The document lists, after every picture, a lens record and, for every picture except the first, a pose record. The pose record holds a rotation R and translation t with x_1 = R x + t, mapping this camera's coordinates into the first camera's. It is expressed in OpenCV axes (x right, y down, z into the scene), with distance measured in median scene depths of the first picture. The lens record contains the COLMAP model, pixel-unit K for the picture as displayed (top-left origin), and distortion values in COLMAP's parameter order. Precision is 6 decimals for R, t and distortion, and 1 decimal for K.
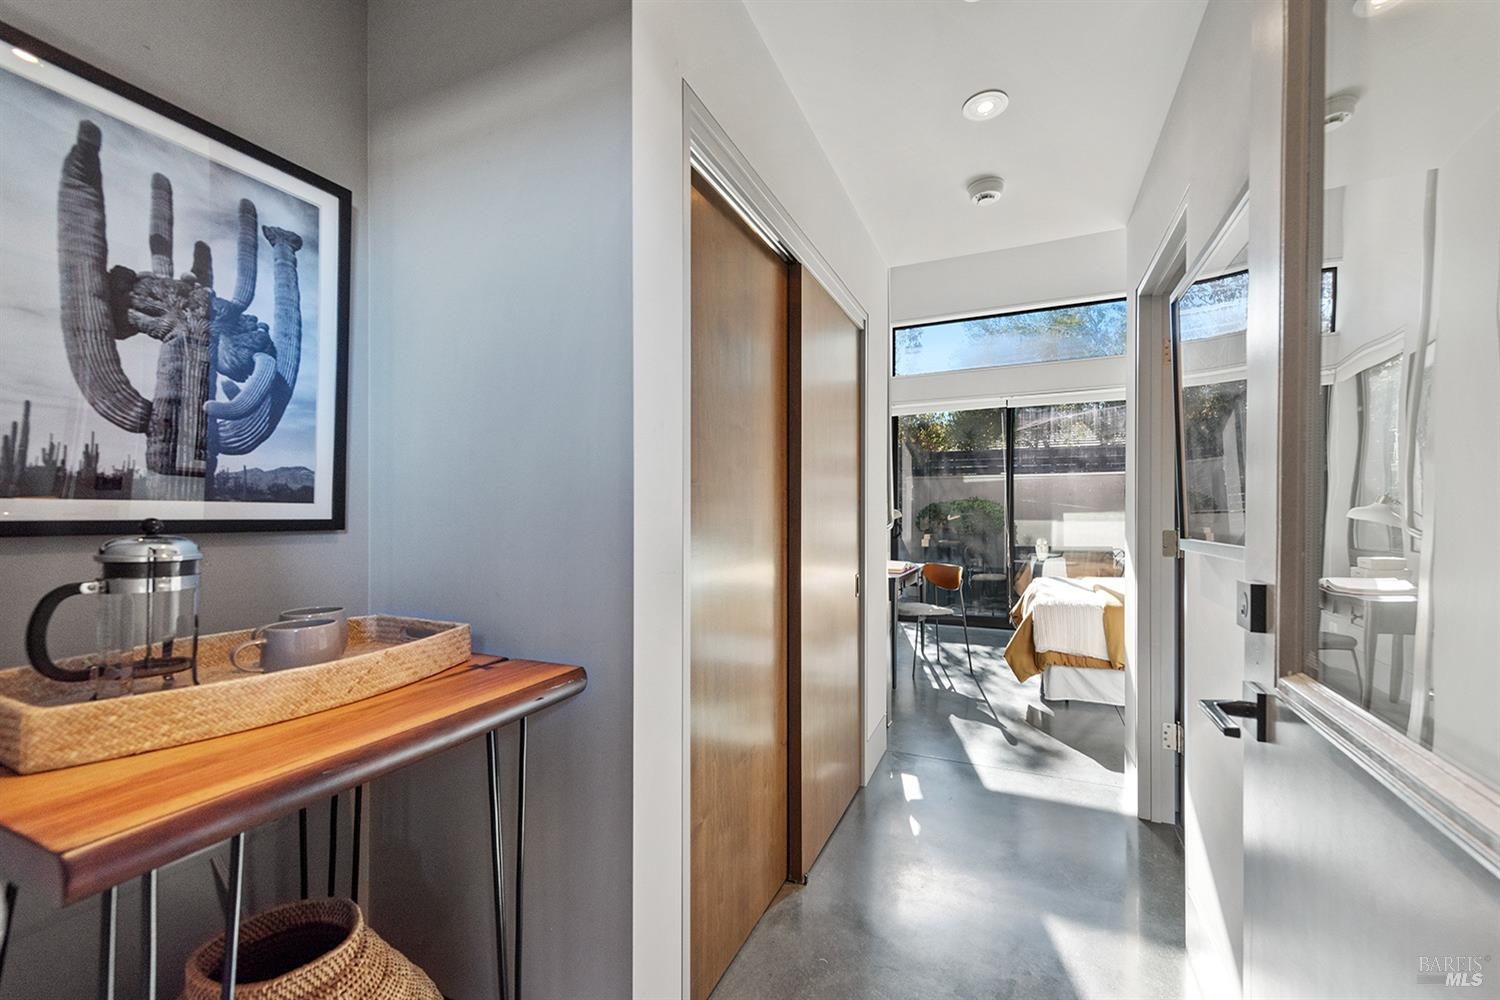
lens RADIAL K [[606.0, 0, 758.0], [0, 606.0, 508.0], [0, 0, 1]] dist [0.001182, 0.000051]
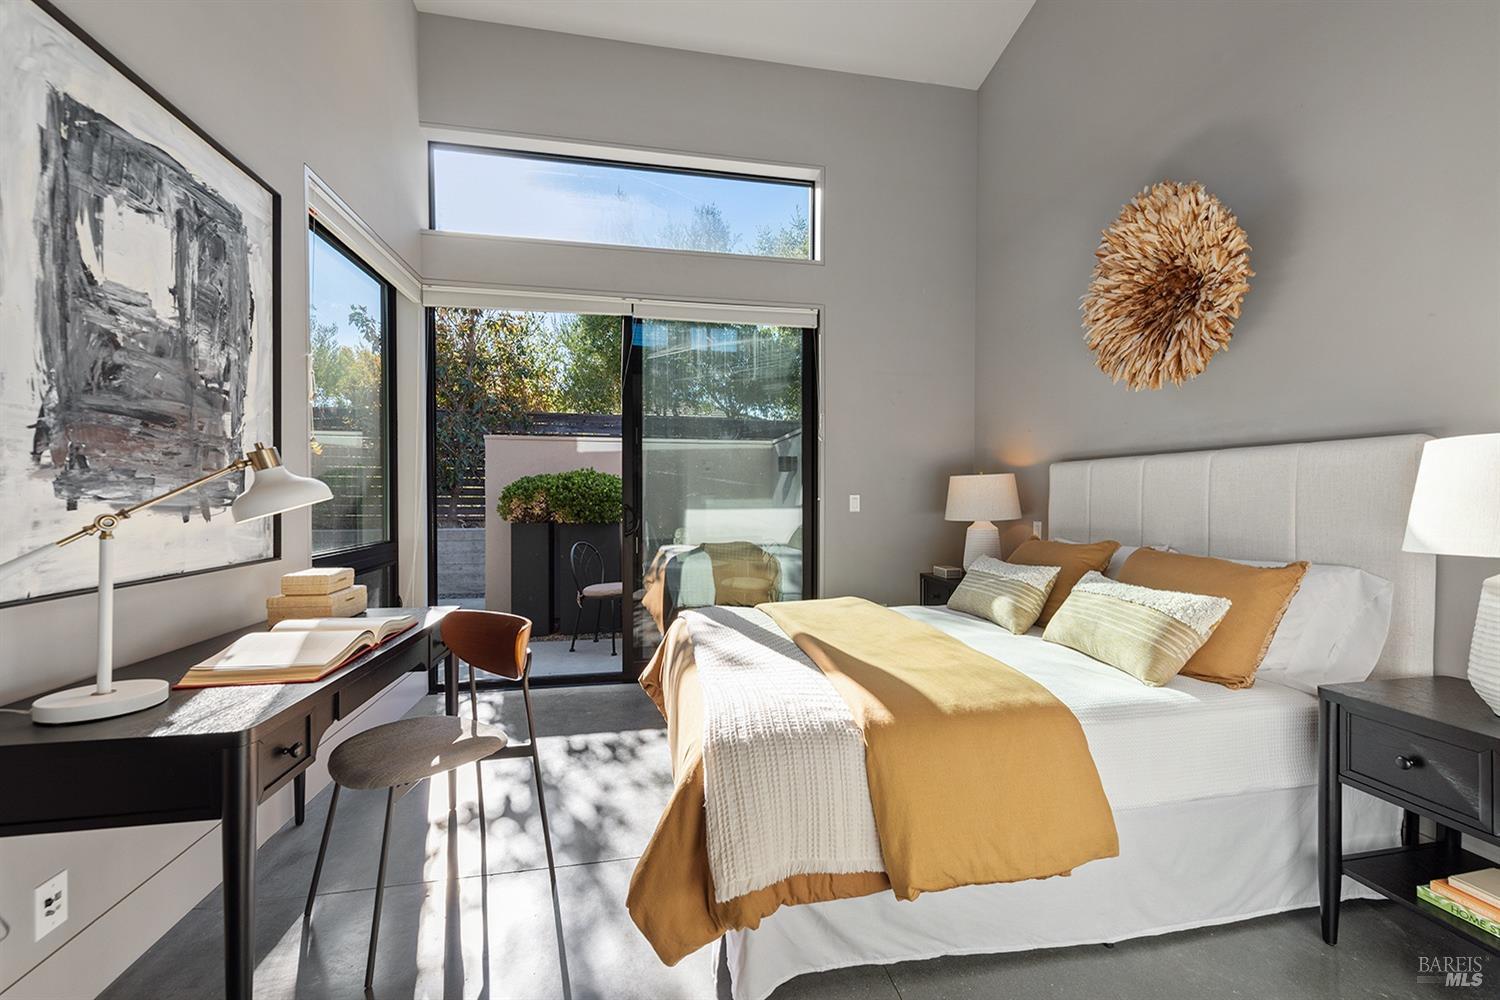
lens RADIAL K [[606.0, 0, 758.6], [0, 606.0, 496.6], [0, 0, 1]] dist [0.001182, 0.000051]
pose [[0.827624, -0.006445, 0.561246, 0.283429], [-0.000932, 0.999917, 0.012858, 0.005289], [-0.561282, -0.011164, 0.827549, 0.695072]]
